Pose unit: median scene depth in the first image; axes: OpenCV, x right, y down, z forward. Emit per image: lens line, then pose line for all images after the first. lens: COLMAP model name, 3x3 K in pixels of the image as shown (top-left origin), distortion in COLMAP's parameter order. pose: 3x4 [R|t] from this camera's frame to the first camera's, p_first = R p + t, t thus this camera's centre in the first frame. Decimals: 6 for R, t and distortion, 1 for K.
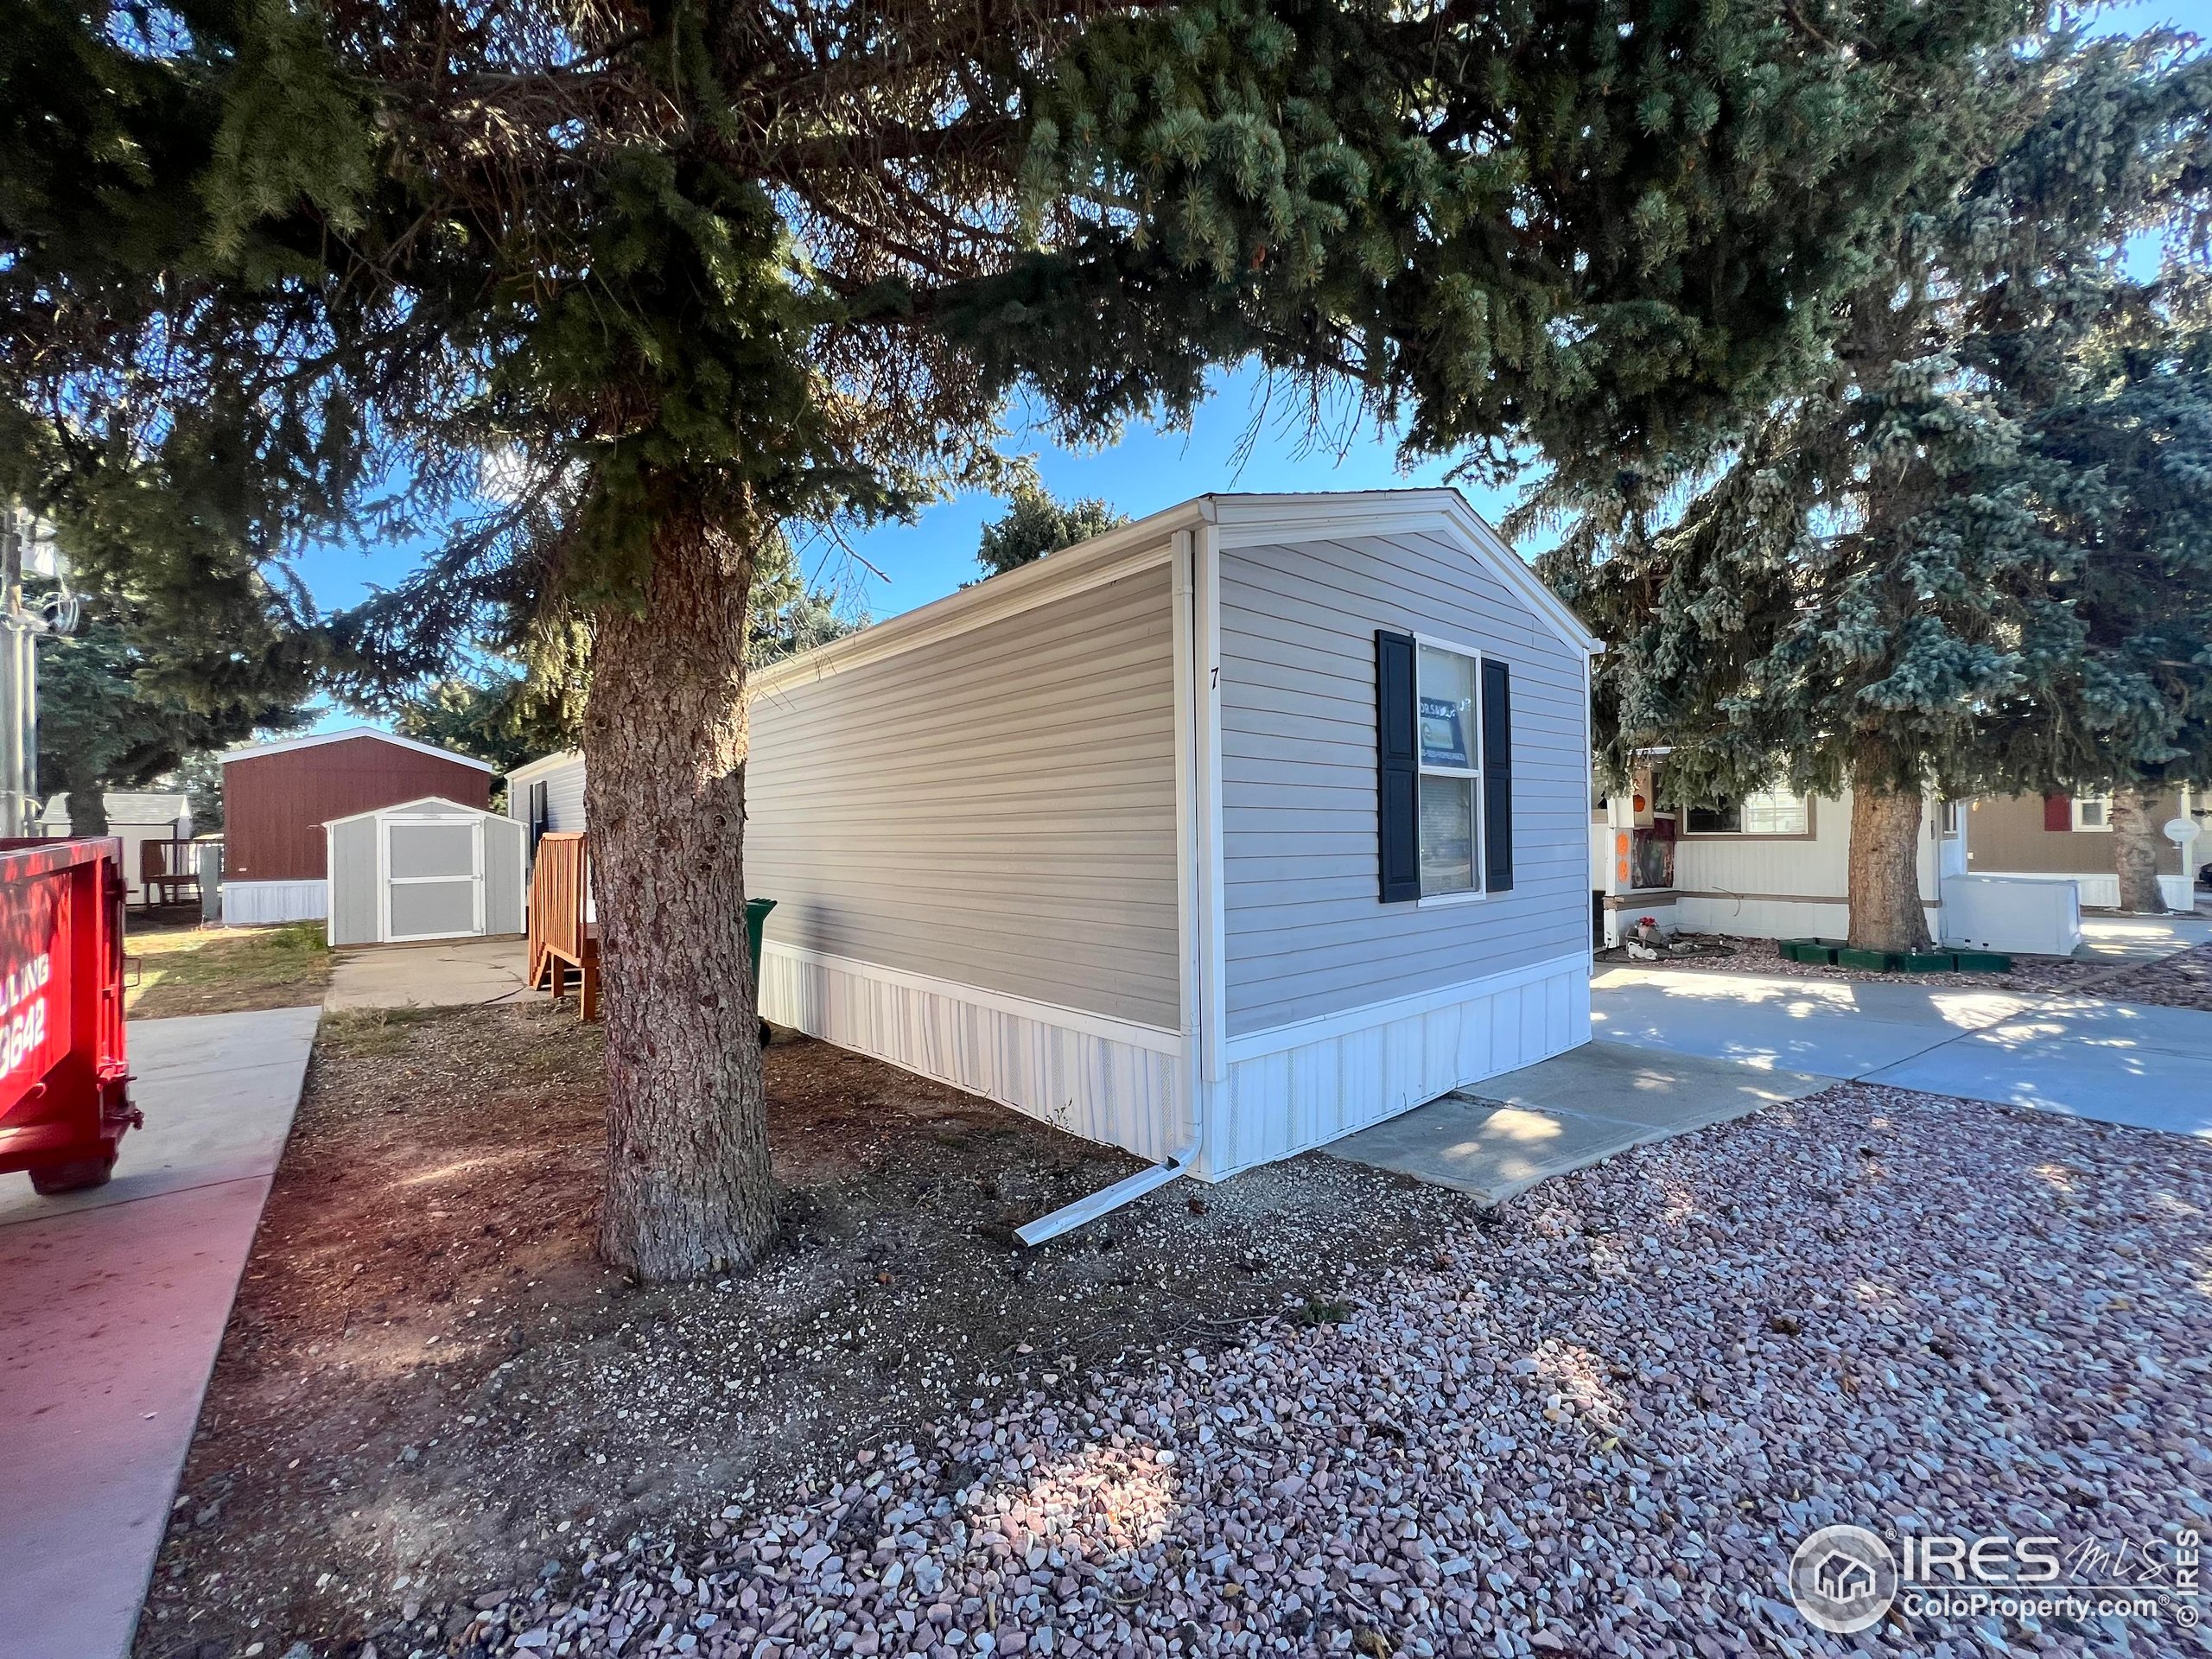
lens RADIAL K [[880.7, 0, 1099.3], [0, 880.7, 832.1], [0, 0, 1]] dist [-0.000896, -0.000235]
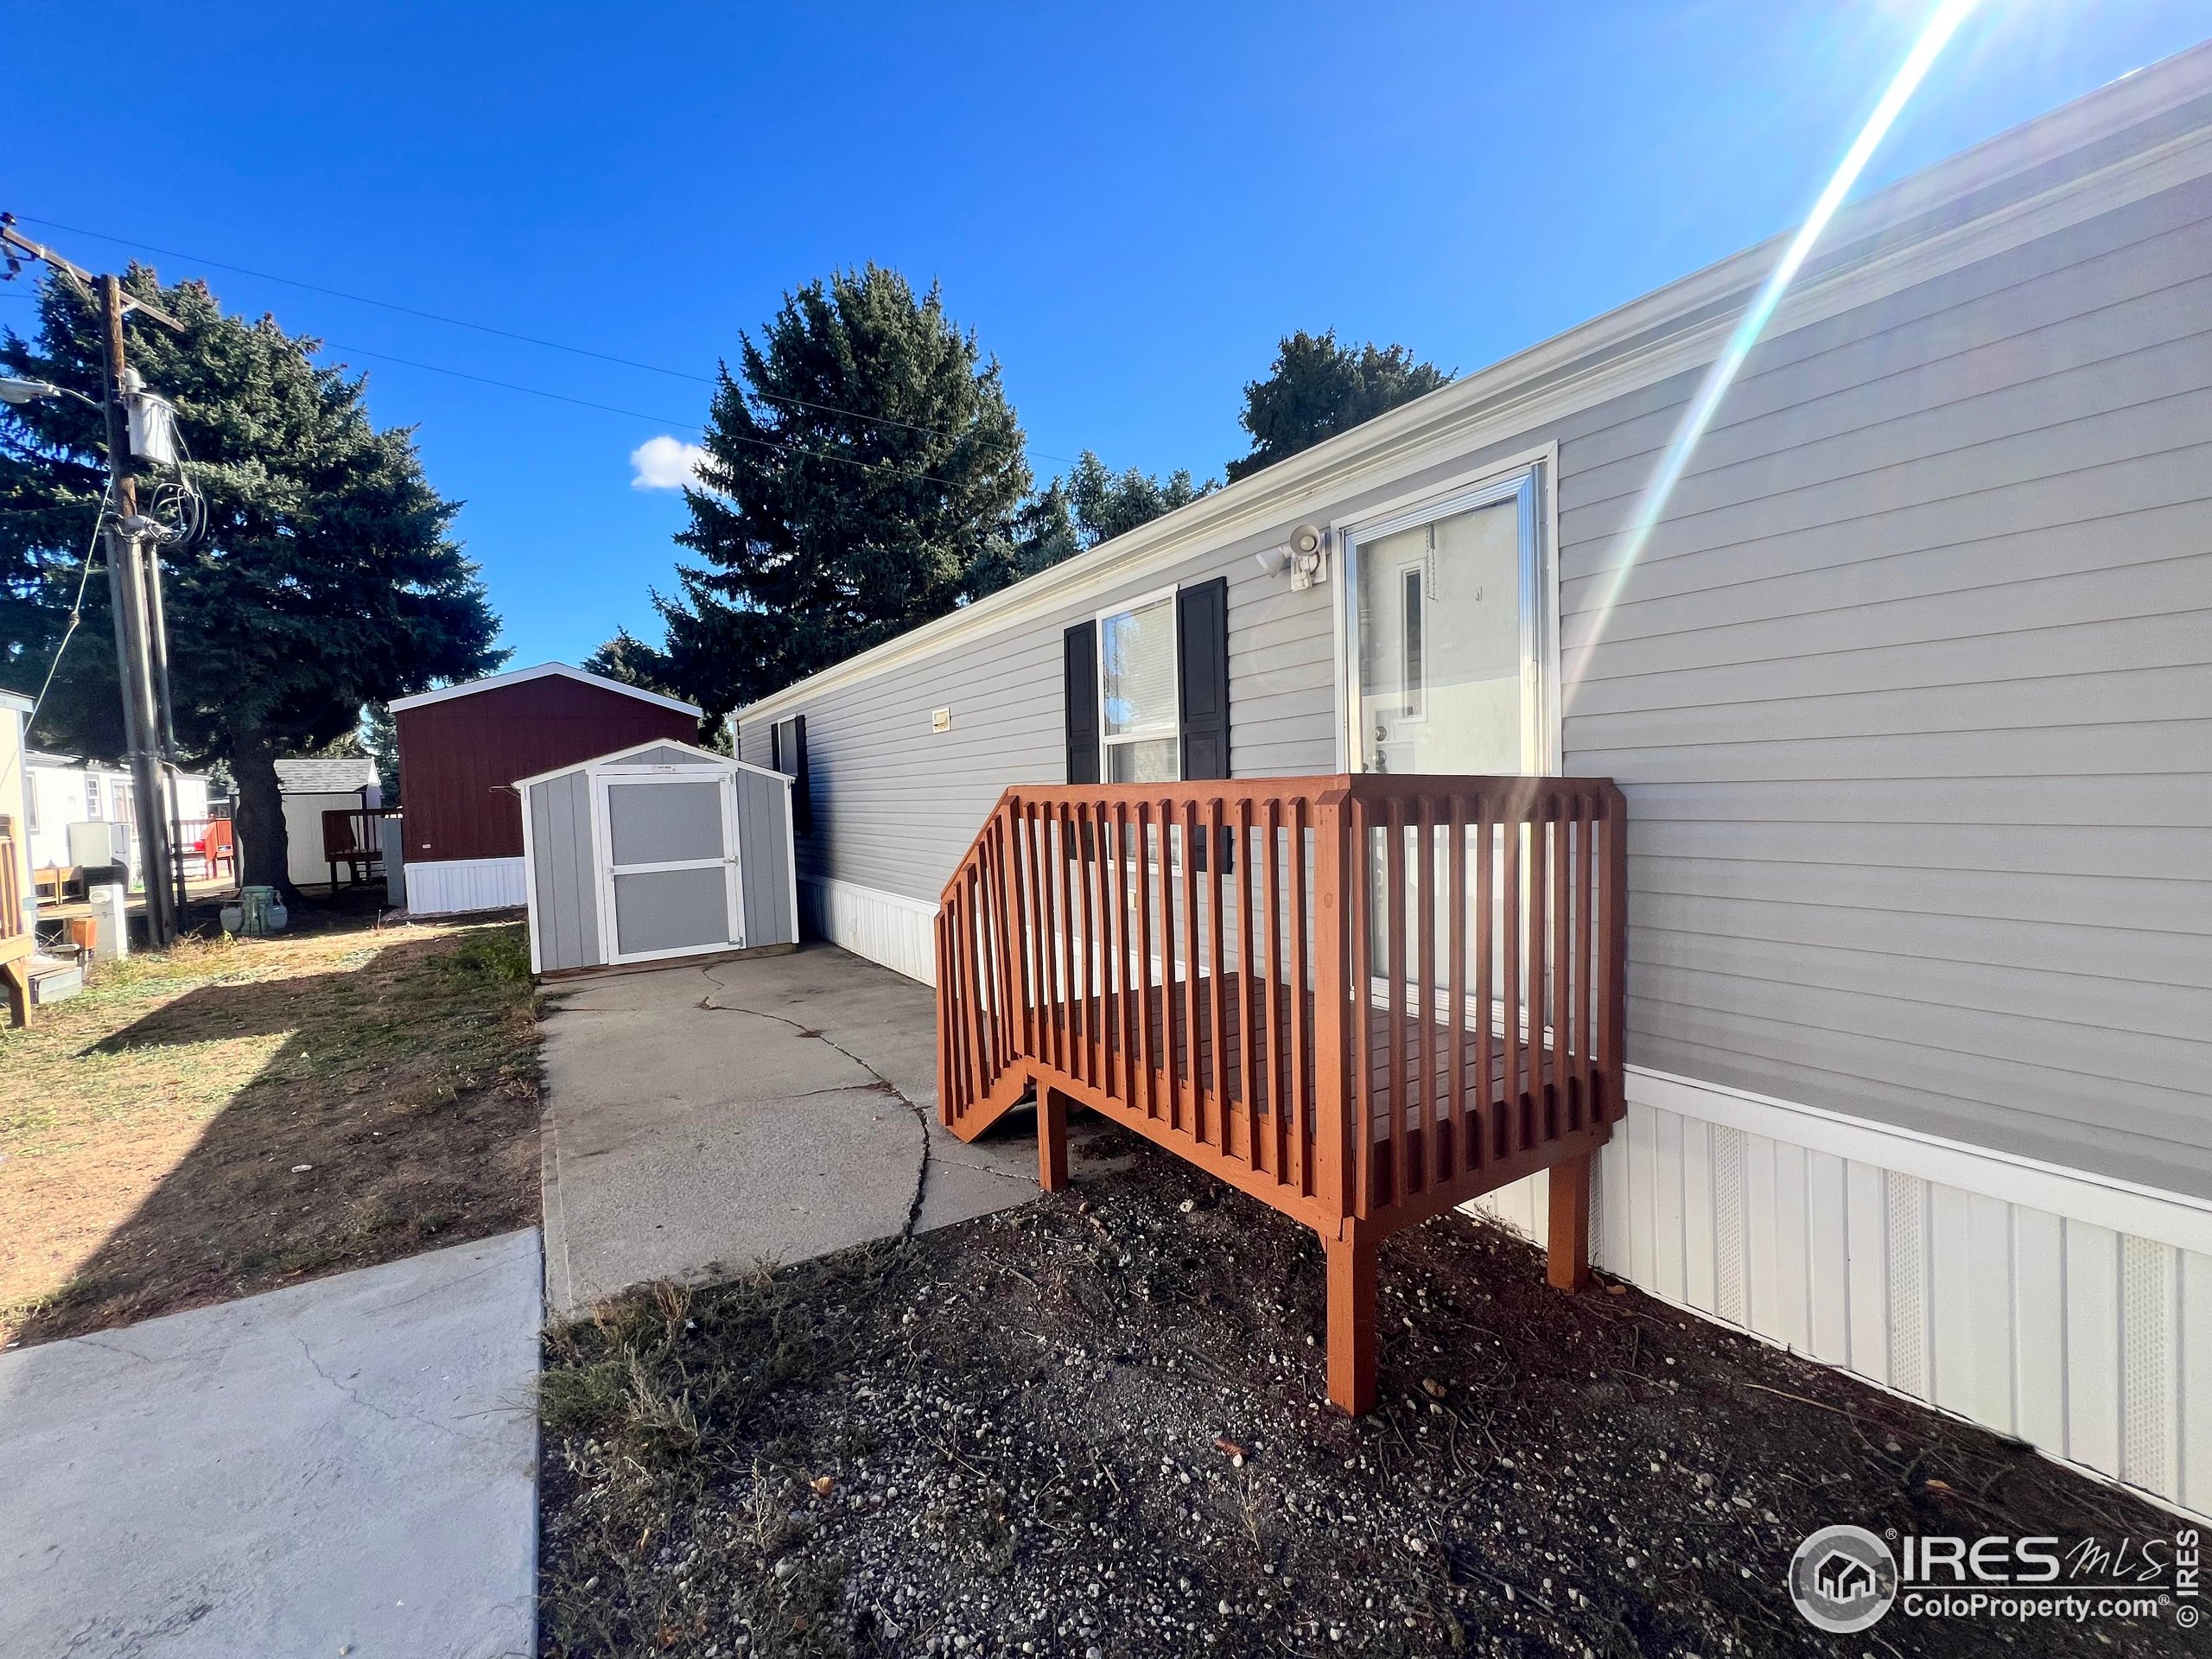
lens RADIAL K [[880.7, 0, 1107.5], [0, 880.7, 825.7], [0, 0, 1]] dist [-0.000896, -0.000235]
pose [[0.991101, -0.022613, -0.131180, -0.216737], [0.029866, 0.998117, 0.053586, -0.001038], [0.129721, -0.057027, 0.989909, 0.247106]]
